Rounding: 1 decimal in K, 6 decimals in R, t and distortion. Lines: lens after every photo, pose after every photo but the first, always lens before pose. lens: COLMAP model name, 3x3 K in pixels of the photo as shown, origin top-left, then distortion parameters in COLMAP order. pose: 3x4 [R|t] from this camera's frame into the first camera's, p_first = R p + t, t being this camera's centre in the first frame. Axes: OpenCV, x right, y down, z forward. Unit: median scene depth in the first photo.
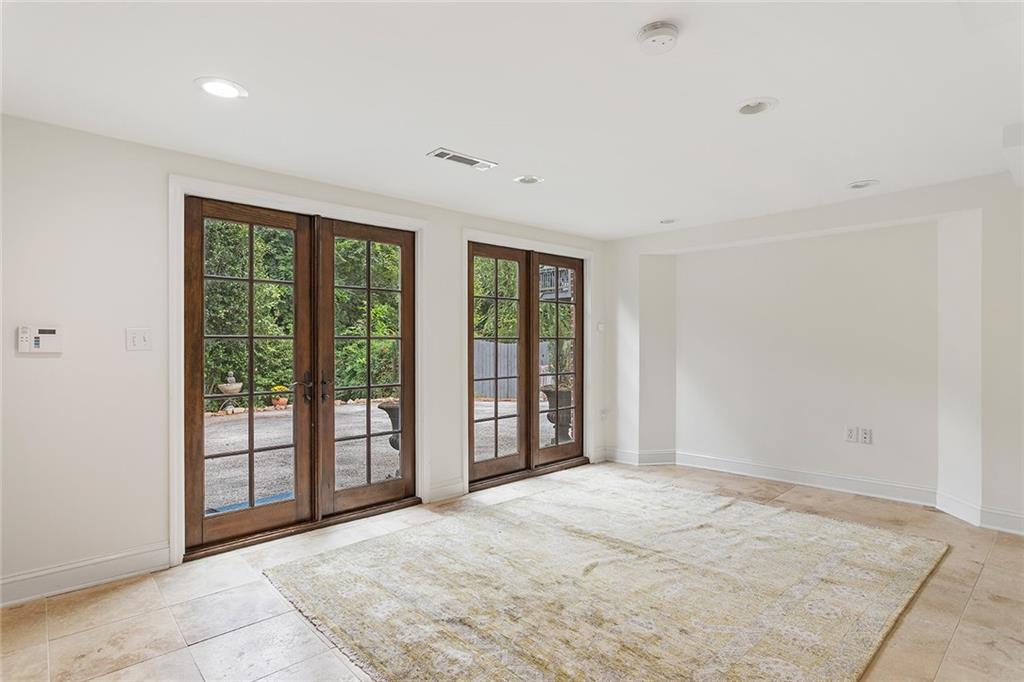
lens RADIAL K [[538.1, 0, 512.0], [0, 538.1, 341.0], [0, 0, 1]] dist [0.002277, 0.002285]
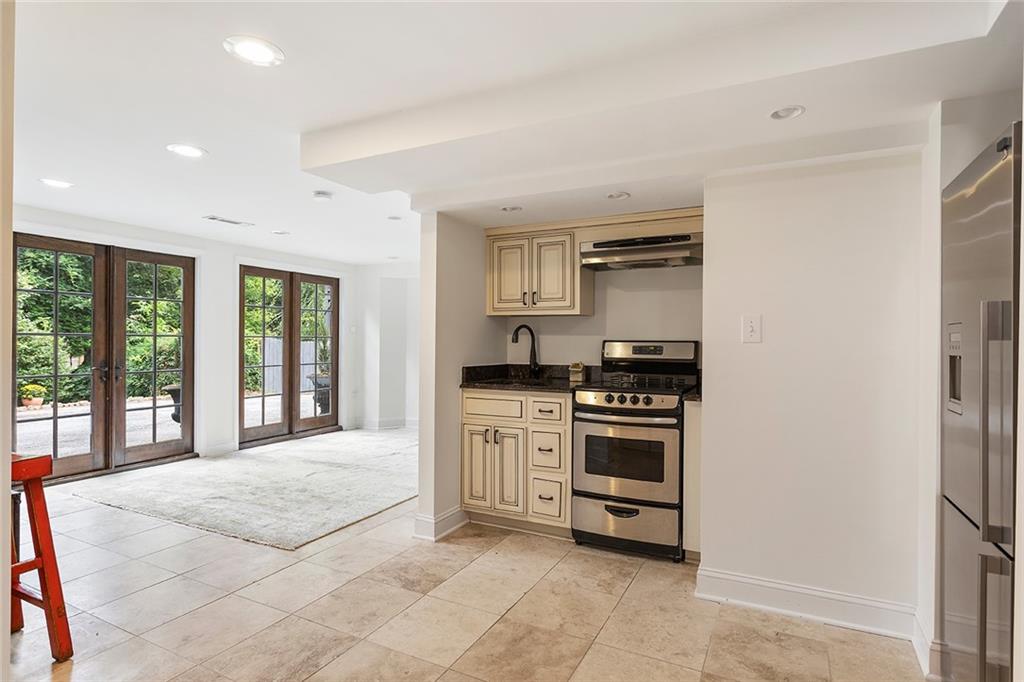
lens RADIAL K [[538.1, 0, 512.0], [0, 538.1, 341.0], [0, 0, 1]] dist [0.002277, 0.002285]
pose [[0.941242, 0.006969, 0.337662, 0.101156], [-0.007718, 0.999970, 0.000876, -0.000052], [-0.337646, -0.003431, 0.941267, -0.482547]]
